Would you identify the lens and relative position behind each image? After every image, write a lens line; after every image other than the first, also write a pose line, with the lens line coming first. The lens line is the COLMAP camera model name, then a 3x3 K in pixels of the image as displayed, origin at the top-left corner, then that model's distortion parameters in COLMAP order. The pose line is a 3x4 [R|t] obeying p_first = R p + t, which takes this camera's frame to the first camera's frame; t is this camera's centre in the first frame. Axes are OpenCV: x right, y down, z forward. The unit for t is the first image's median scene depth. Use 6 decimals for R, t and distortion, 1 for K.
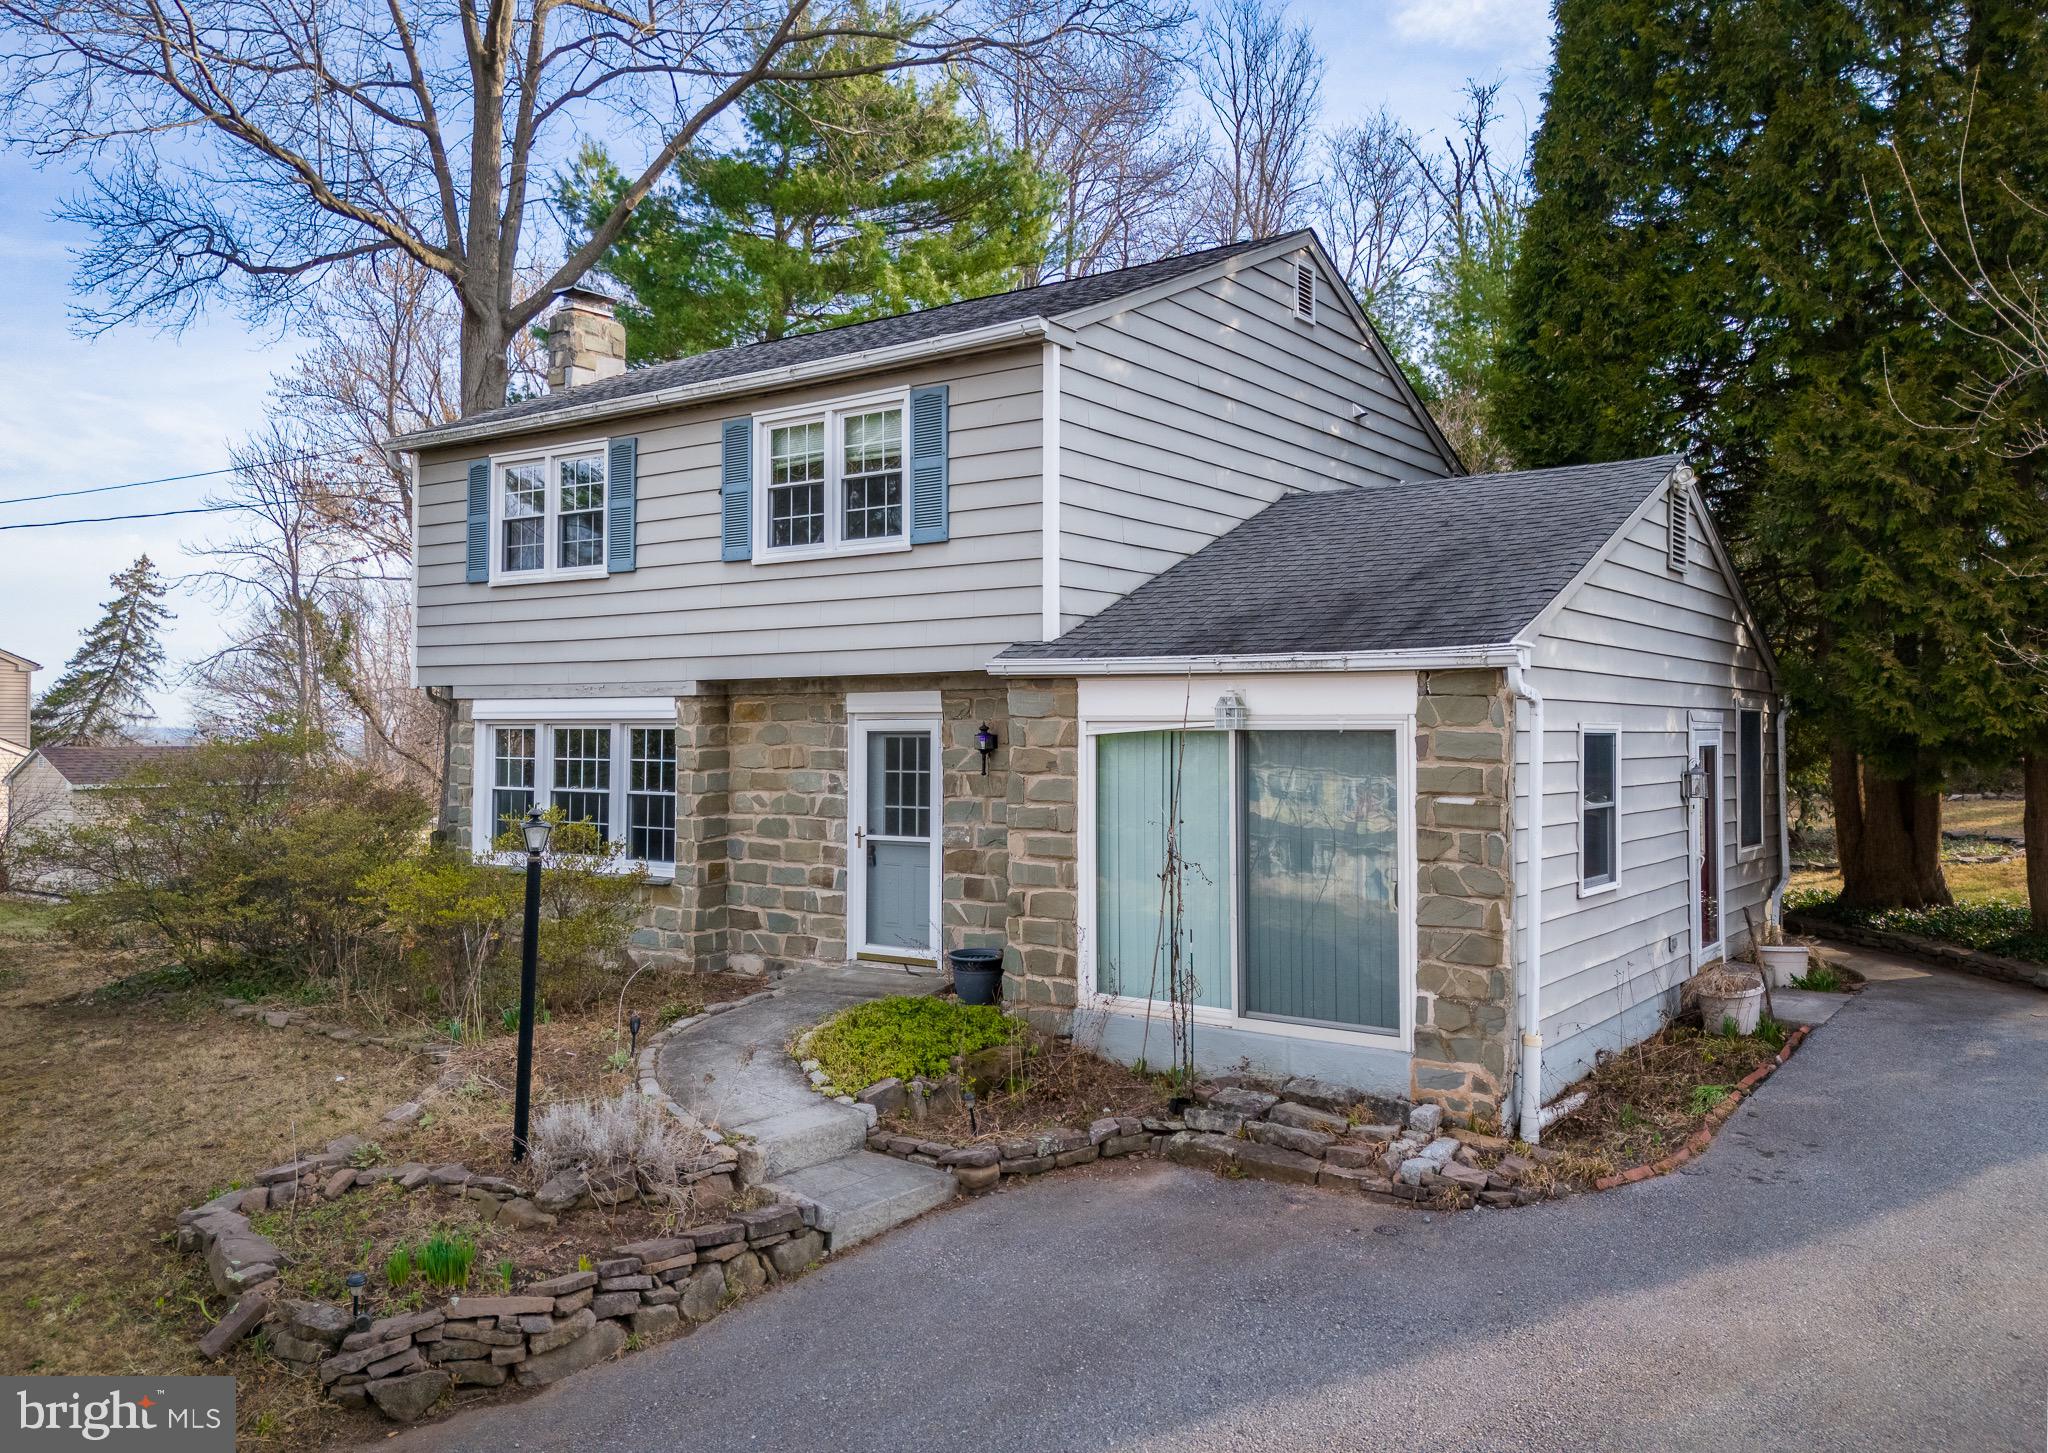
lens RADIAL K [[1564.0, 0, 1015.4], [0, 1564.0, 713.6], [0, 0, 1]] dist [0.037546, 0.008184]
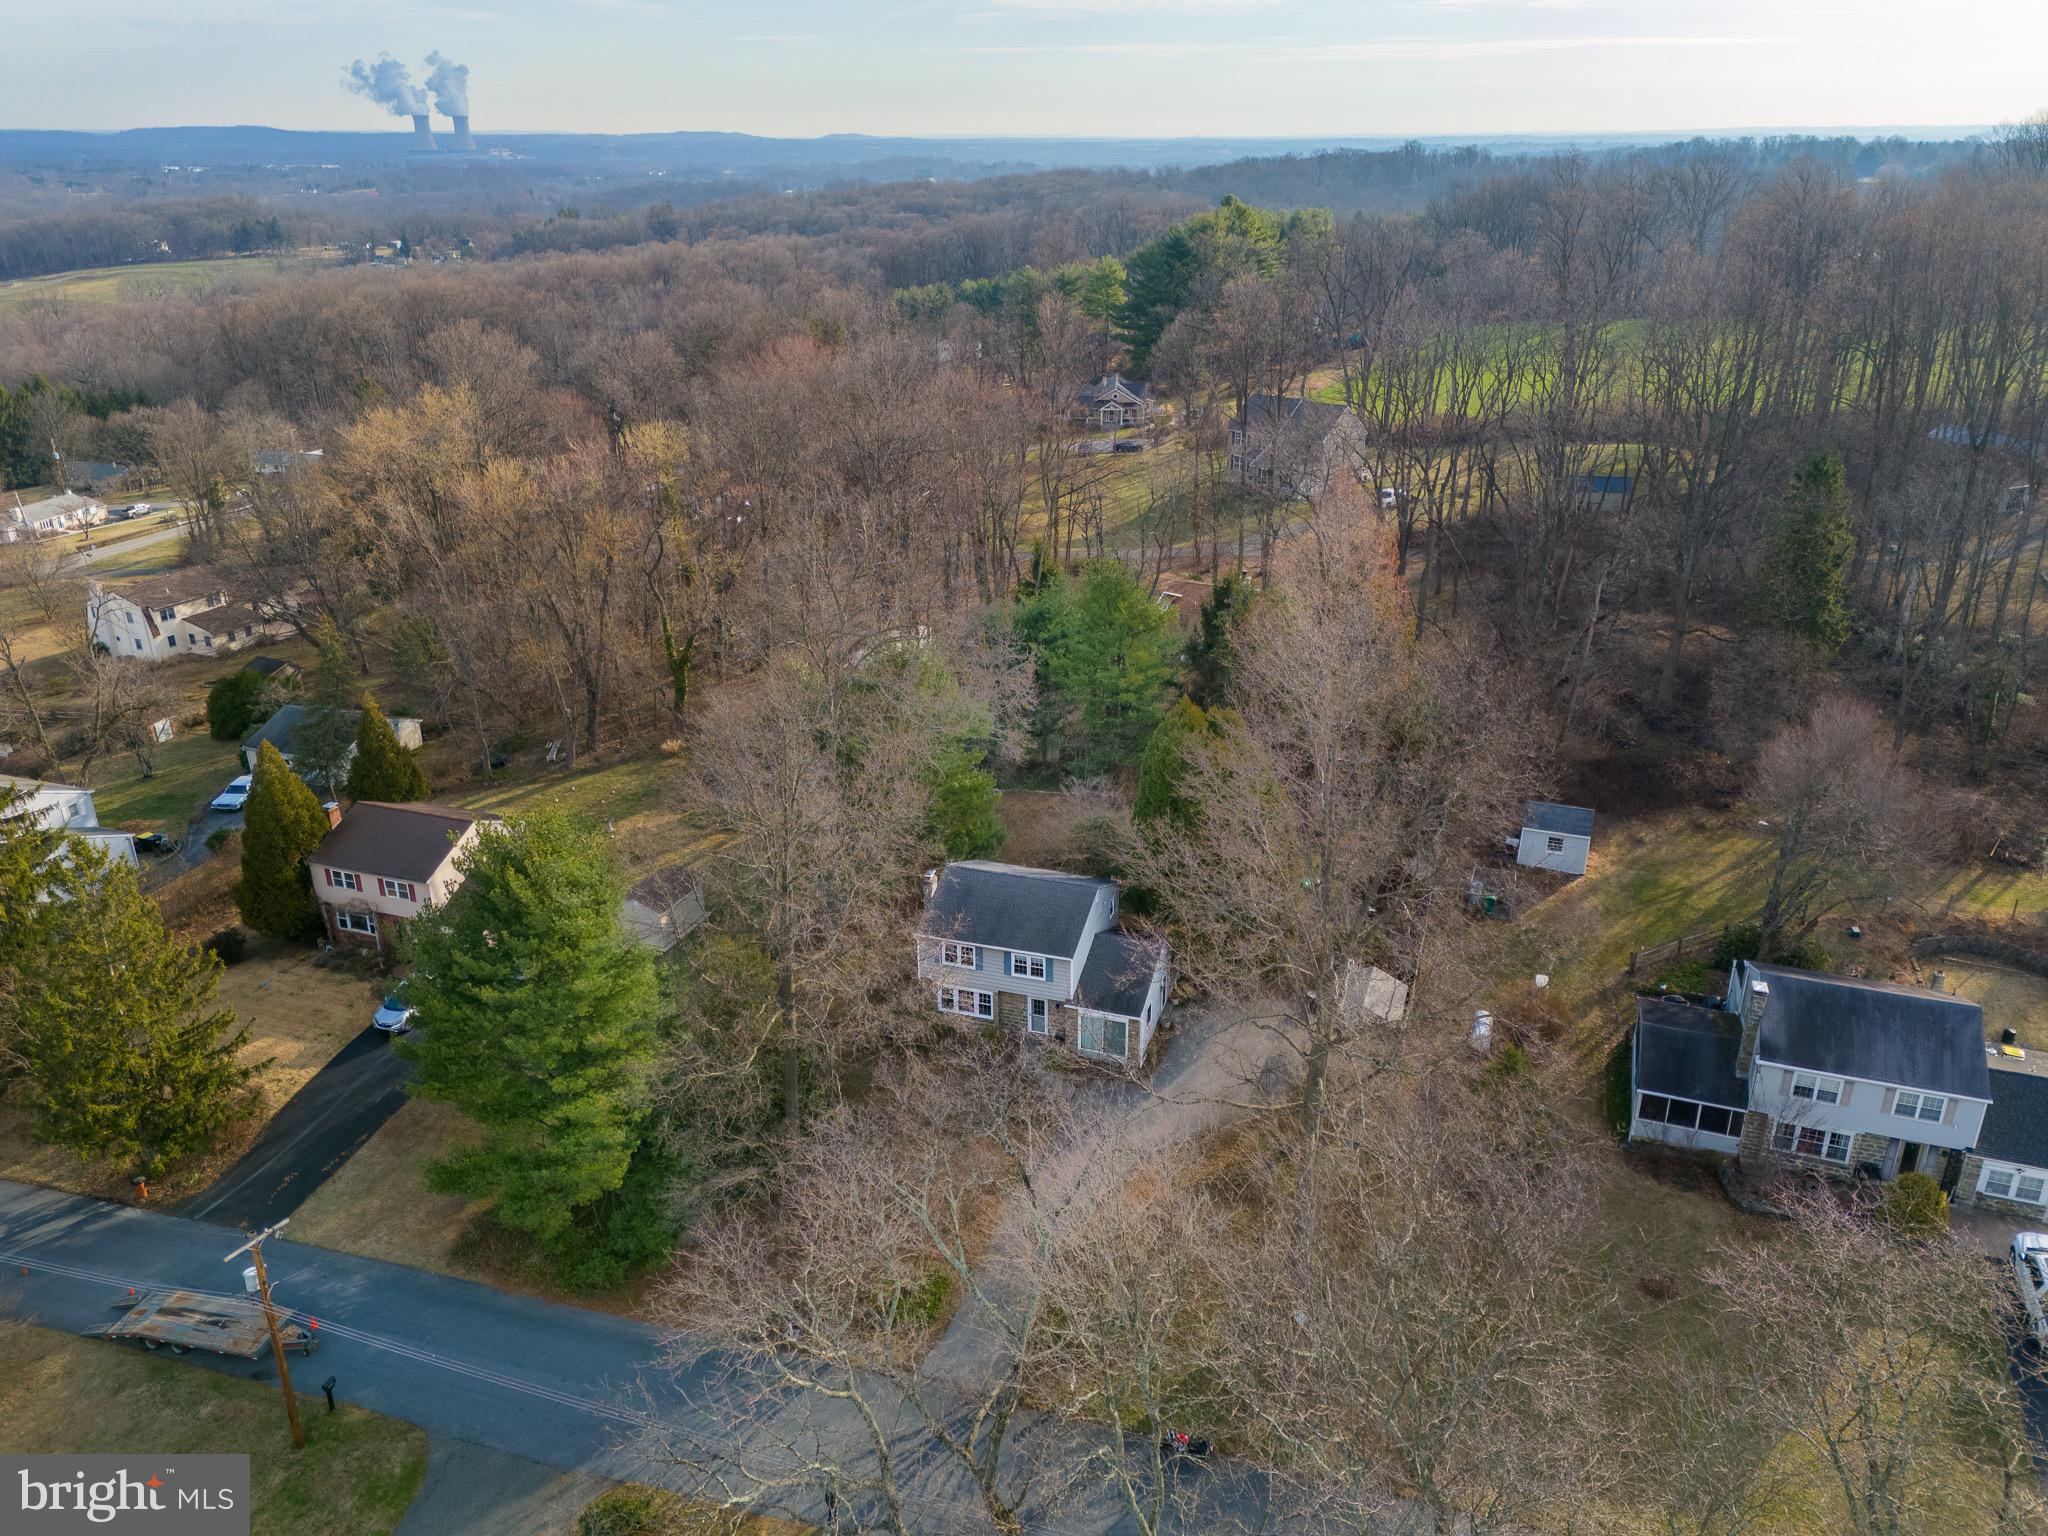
lens RADIAL K [[1556.8, 0, 1024.6], [0, 1556.8, 769.3], [0, 0, 1]] dist [0.053615, -0.014309]
pose [[0.954783, -0.115289, 0.274039, -1.668999], [-0.000429, 0.921215, 0.389054, -3.141200], [-0.297303, -0.371580, 0.879511, -3.911231]]
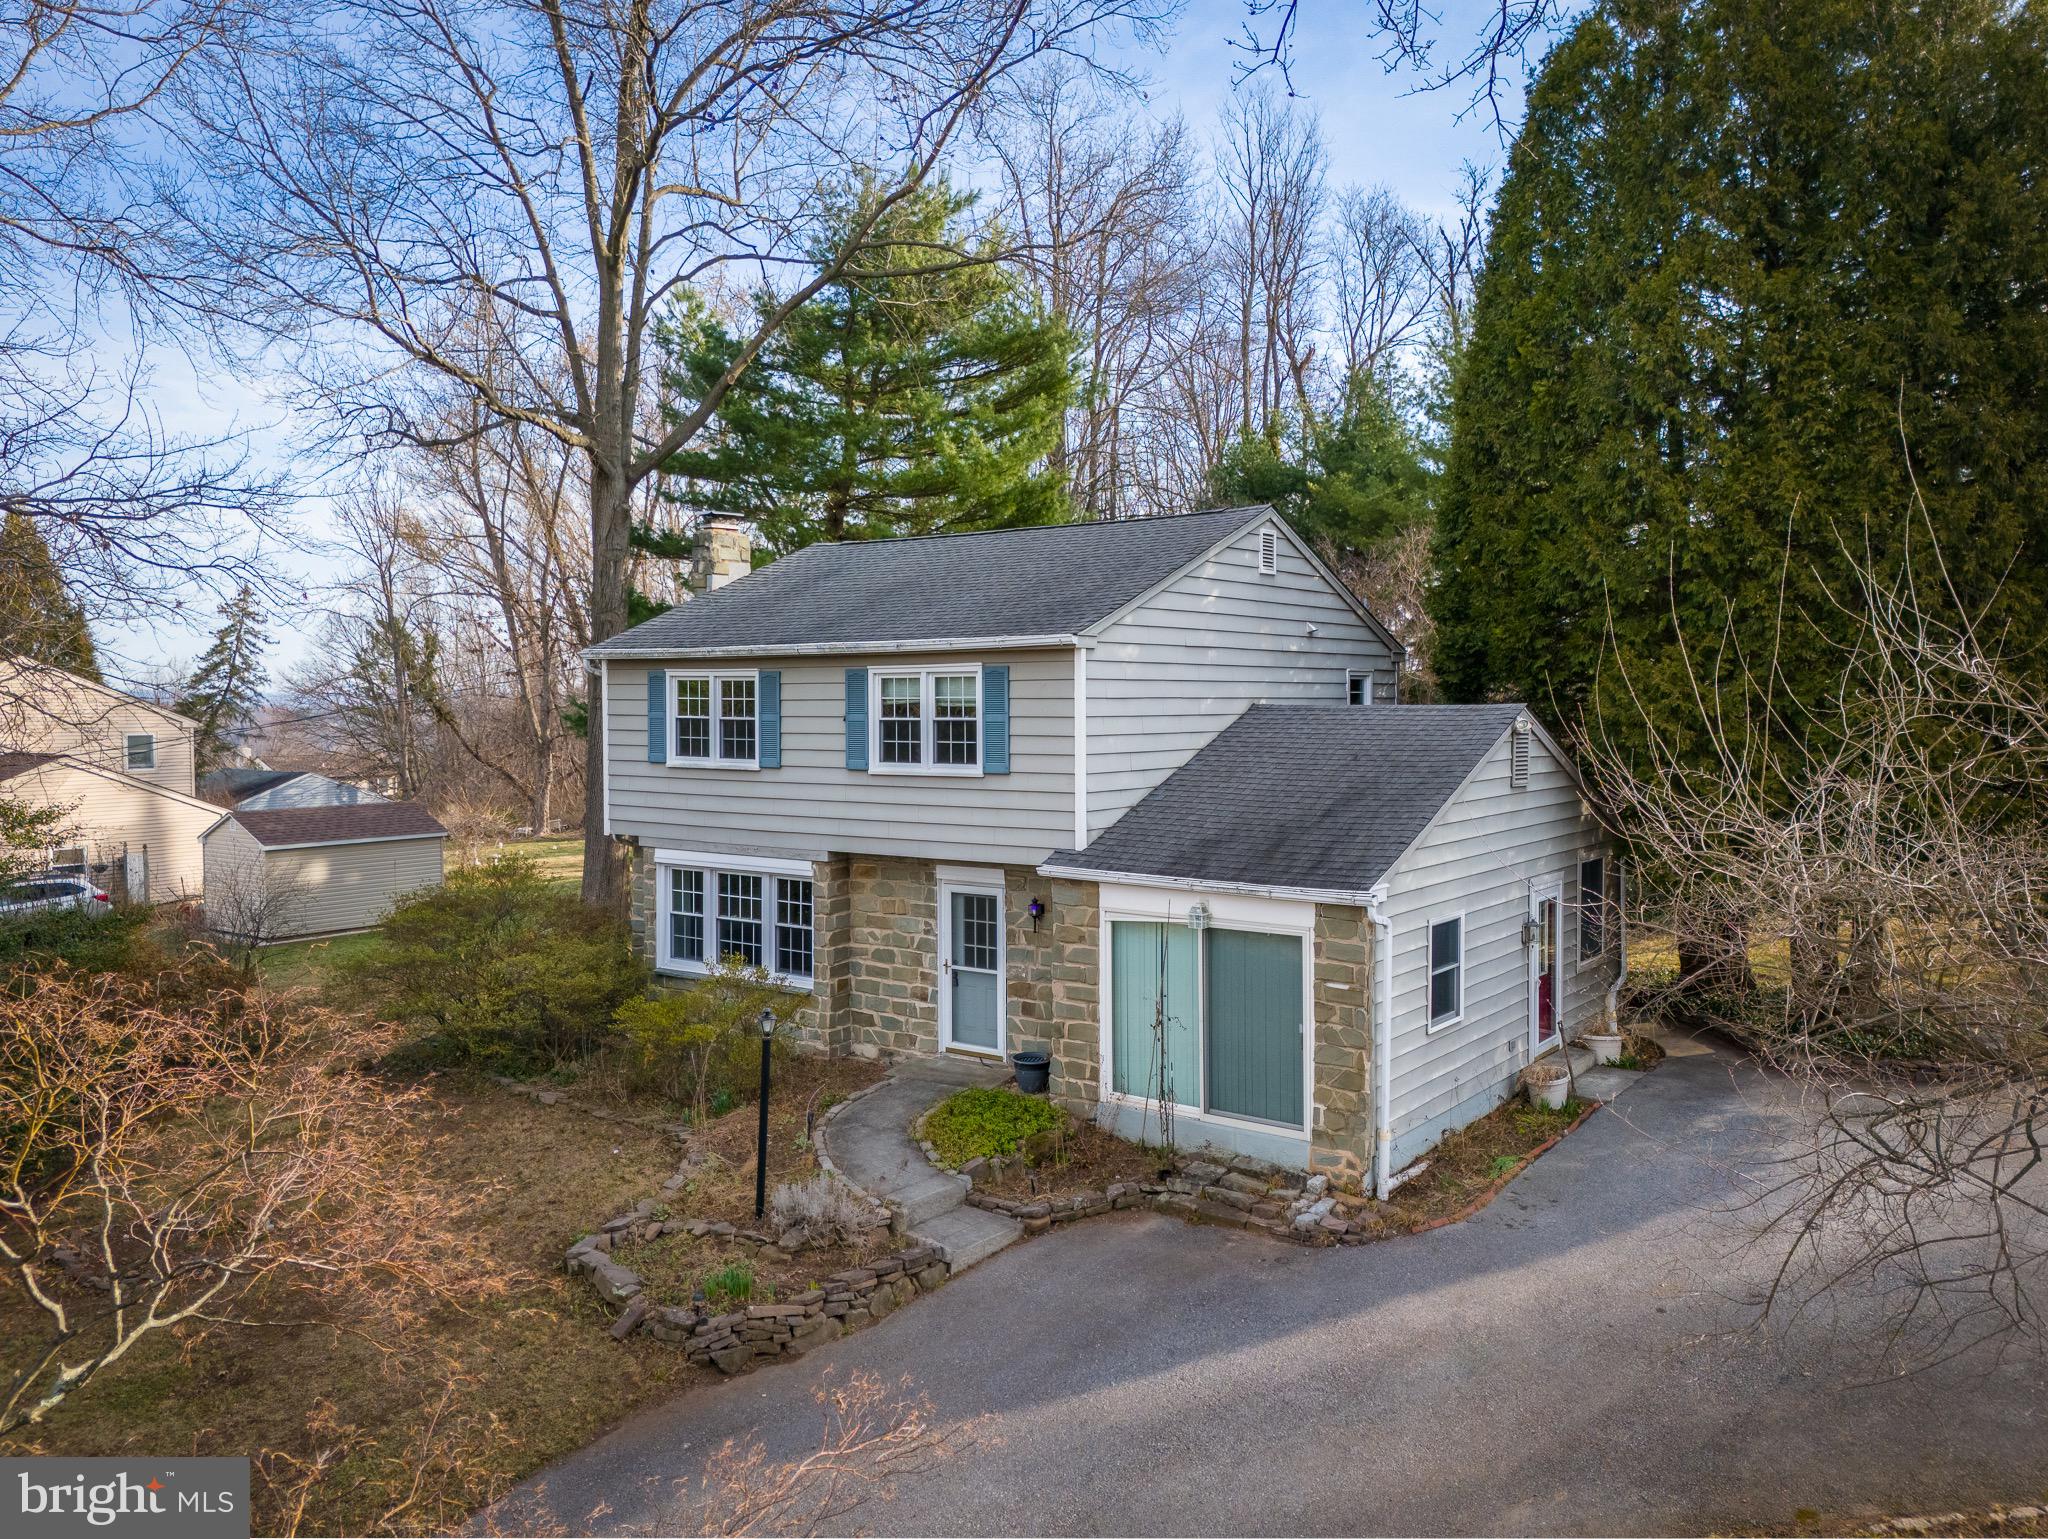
lens RADIAL K [[1556.8, 0, 1039.4], [0, 1556.8, 770.7], [0, 0, 1]] dist [0.053615, -0.014309]
pose [[0.999961, -0.005858, -0.006654, -0.005513], [0.006269, 0.997959, 0.063543, -0.193815], [0.006268, -0.063582, 0.997957, -0.410377]]
